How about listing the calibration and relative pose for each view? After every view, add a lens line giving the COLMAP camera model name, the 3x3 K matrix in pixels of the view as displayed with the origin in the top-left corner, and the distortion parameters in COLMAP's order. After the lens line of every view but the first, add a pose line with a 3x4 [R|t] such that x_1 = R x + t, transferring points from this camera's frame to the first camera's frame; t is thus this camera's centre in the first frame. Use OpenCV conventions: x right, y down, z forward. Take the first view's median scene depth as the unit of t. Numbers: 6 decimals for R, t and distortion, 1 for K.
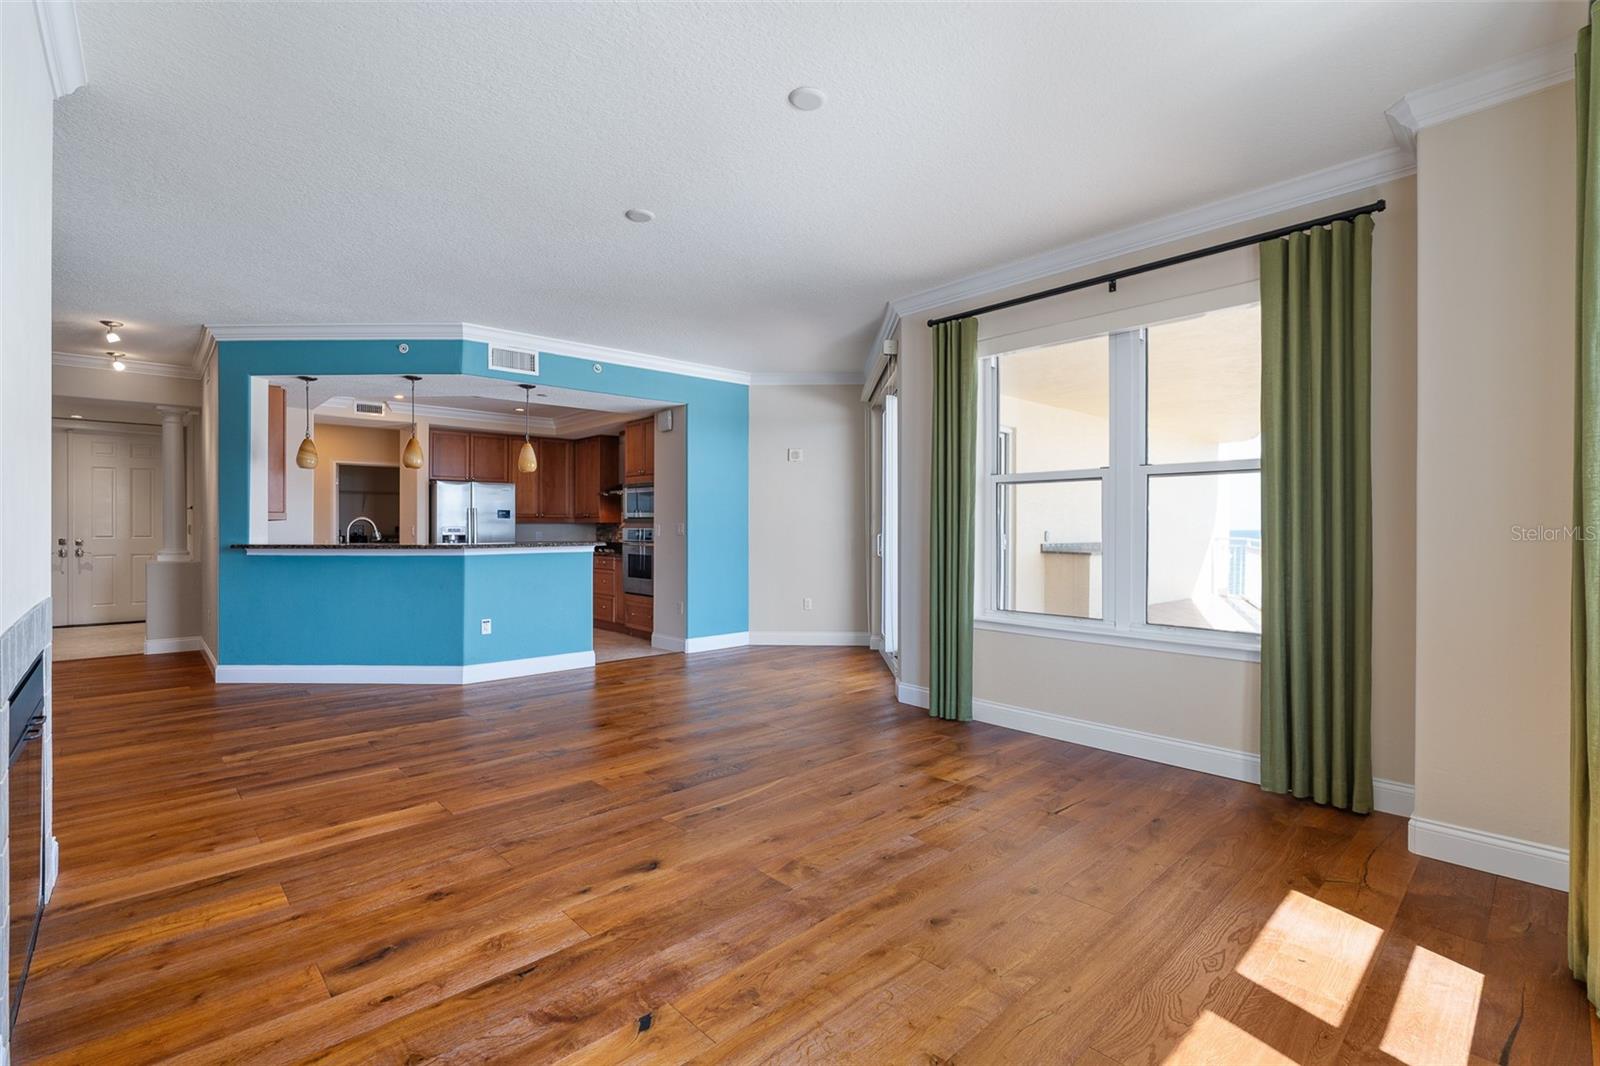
lens RADIAL K [[721.1, 0, 806.9], [0, 721.1, 518.9], [0, 0, 1]] dist [-0.003389, -0.000194]
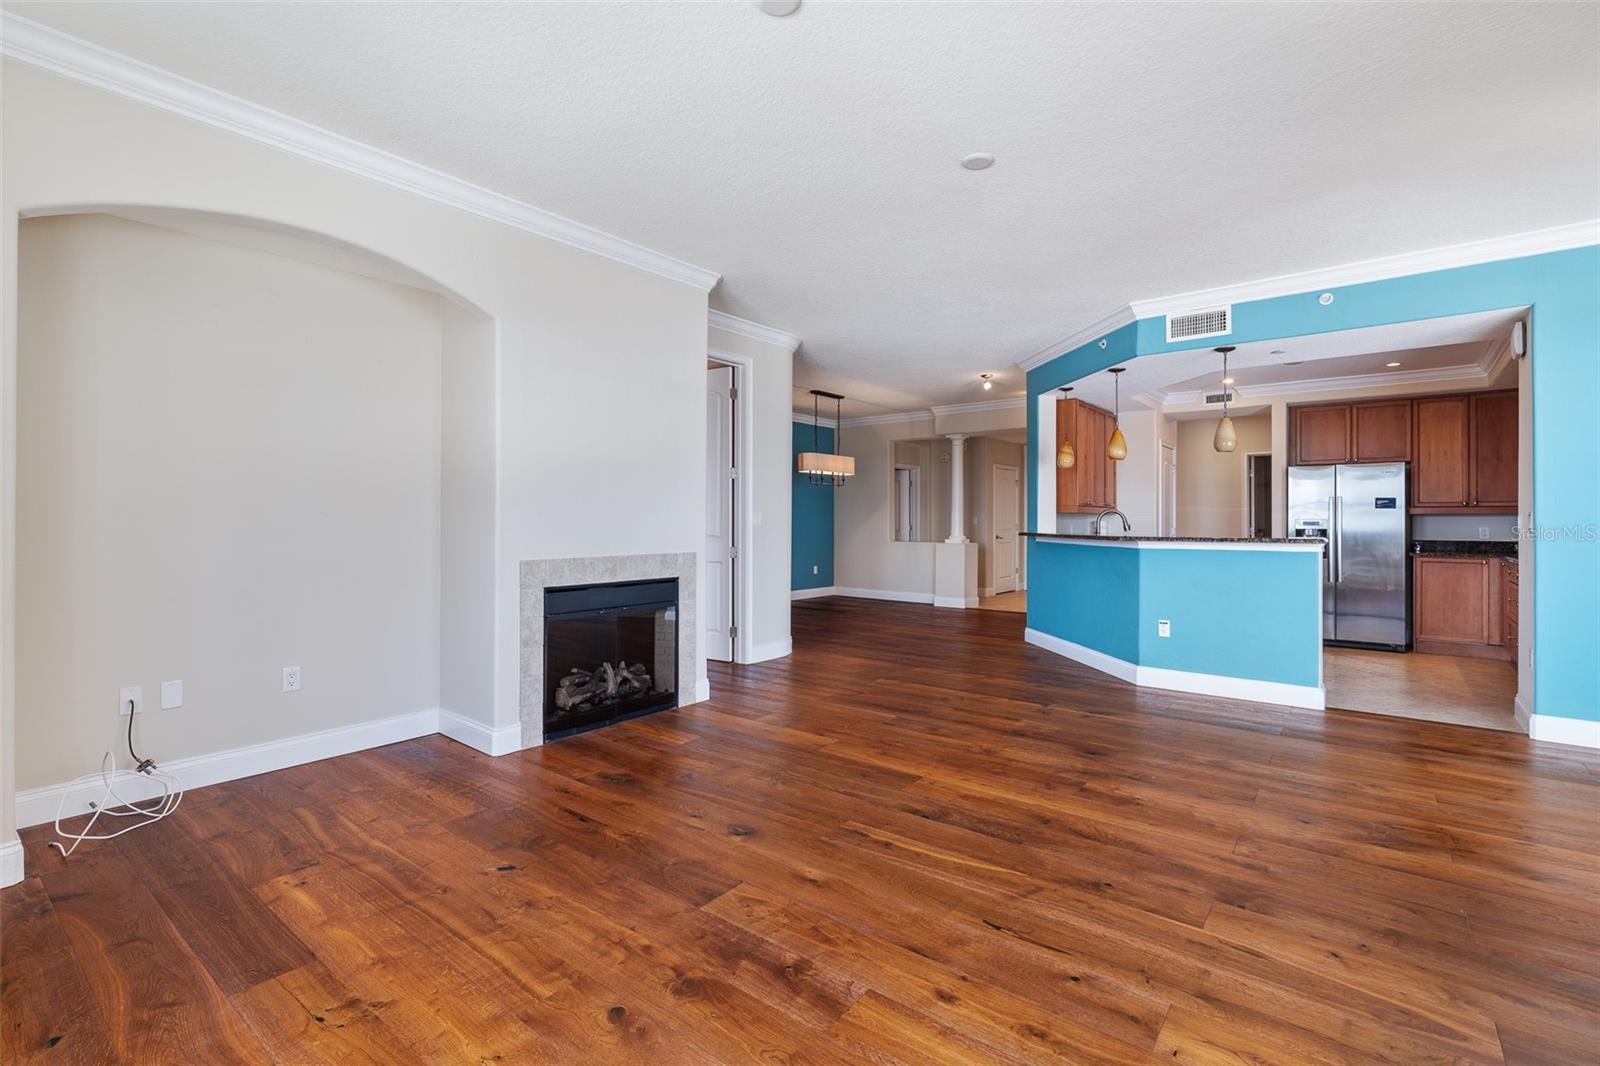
lens RADIAL K [[721.1, 0, 806.9], [0, 721.1, 518.9], [0, 0, 1]] dist [-0.003389, -0.000194]
pose [[0.152803, -0.001085, -0.988256, 0.390573], [0.008337, 0.999965, 0.000191, 0.008072], [0.988221, -0.008268, 0.152807, 0.428203]]
